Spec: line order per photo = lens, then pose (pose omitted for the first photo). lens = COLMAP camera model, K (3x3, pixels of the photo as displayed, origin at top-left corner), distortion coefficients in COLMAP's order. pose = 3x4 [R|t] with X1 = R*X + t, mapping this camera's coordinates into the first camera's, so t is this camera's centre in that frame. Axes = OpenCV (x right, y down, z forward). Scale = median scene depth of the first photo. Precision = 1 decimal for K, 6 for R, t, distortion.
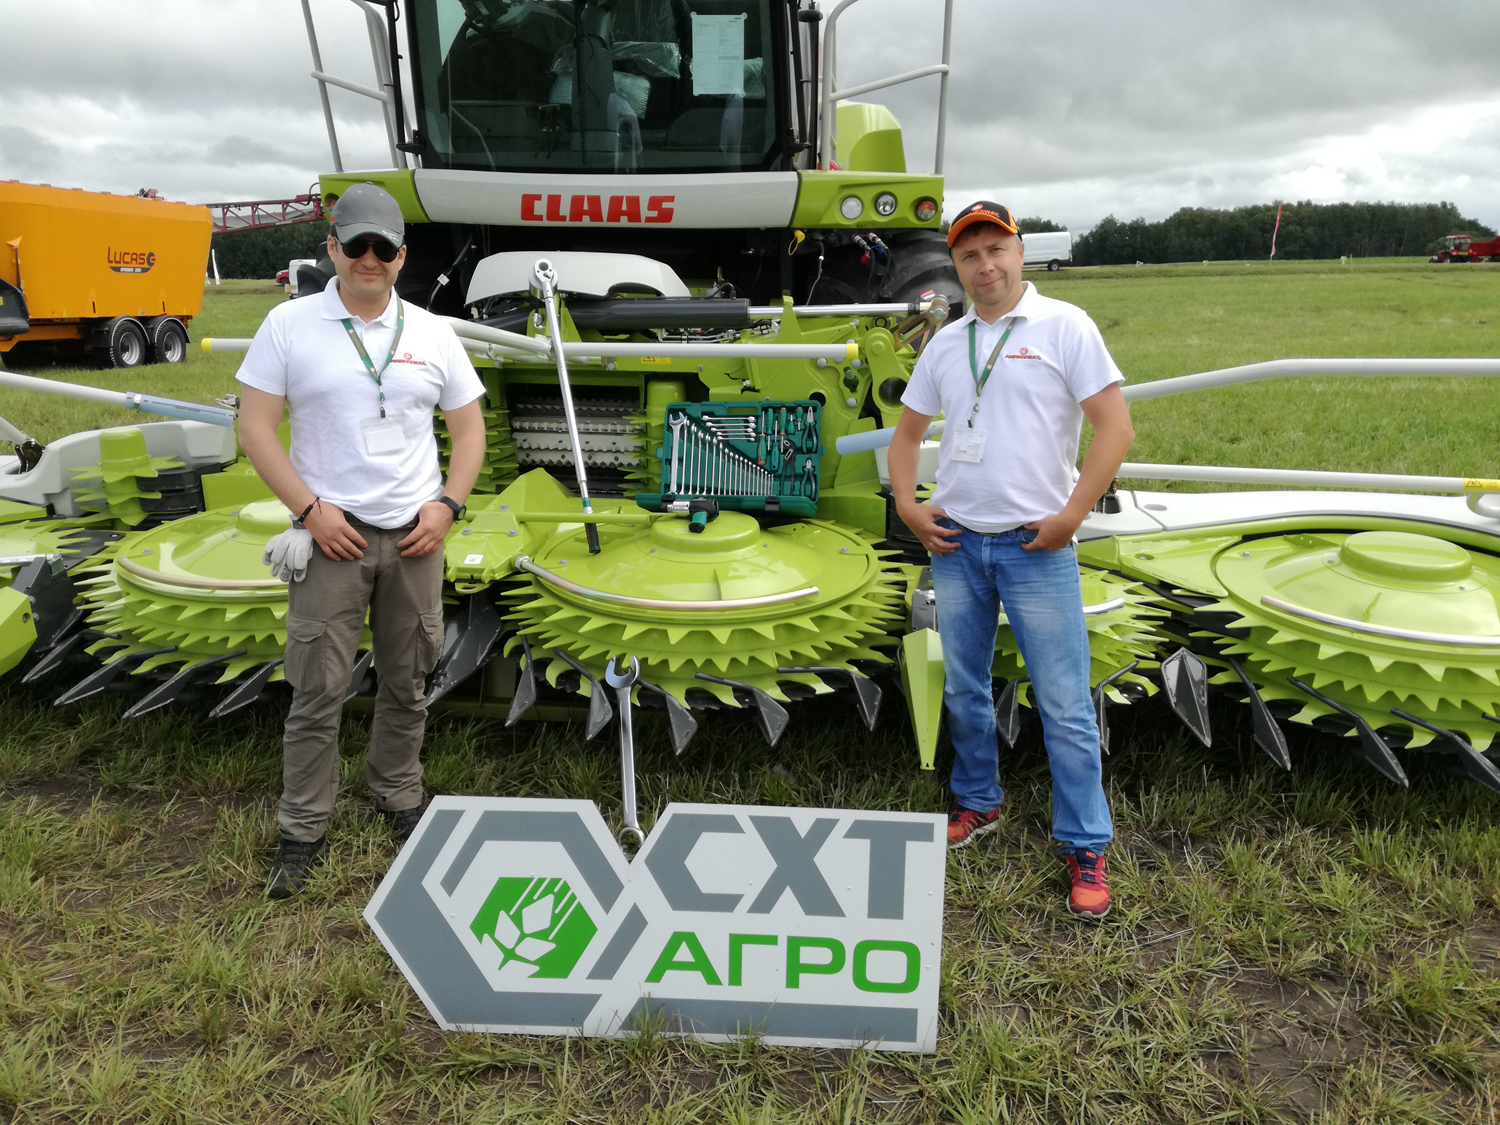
lens RADIAL K [[1210.7, 0, 751.0], [0, 1210.7, 568.7], [0, 0, 1]] dist [0.102483, -0.207259]
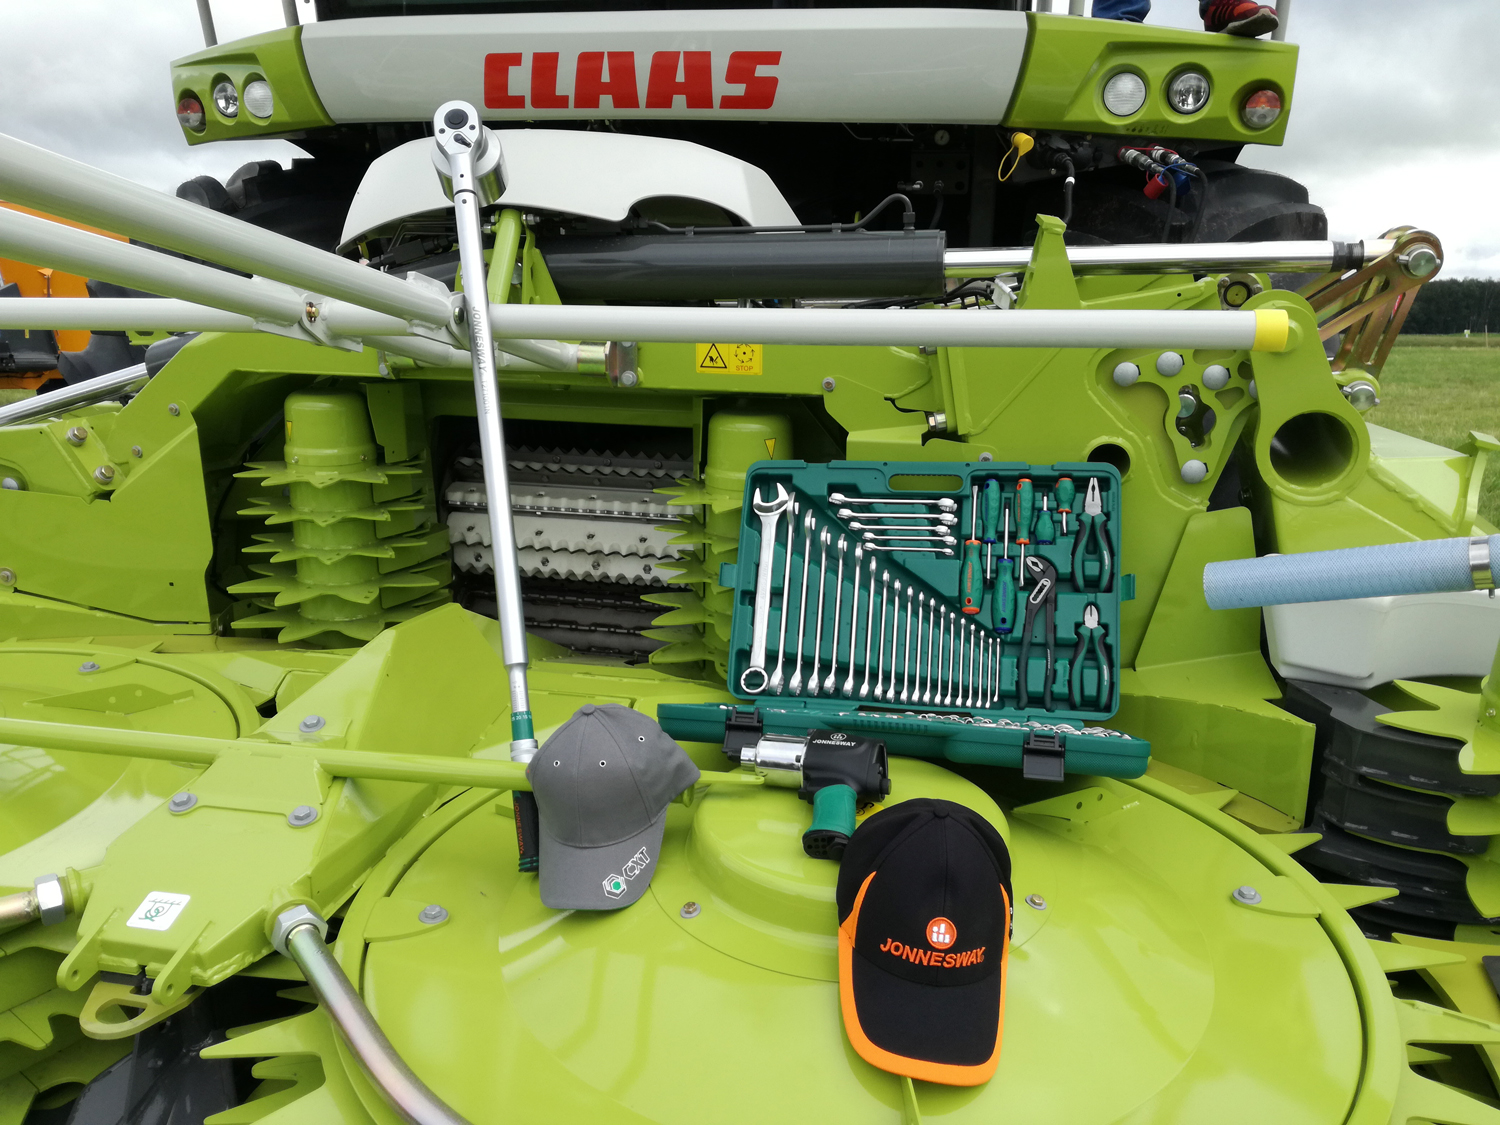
lens RADIAL K [[1210.7, 0, 751.0], [0, 1210.7, 568.7], [0, 0, 1]] dist [0.102483, -0.207259]
pose [[0.997299, 0.031148, -0.066515, -0.038049], [-0.034480, 0.998177, -0.049538, -0.075373], [0.064850, 0.051698, 0.996555, 0.558924]]
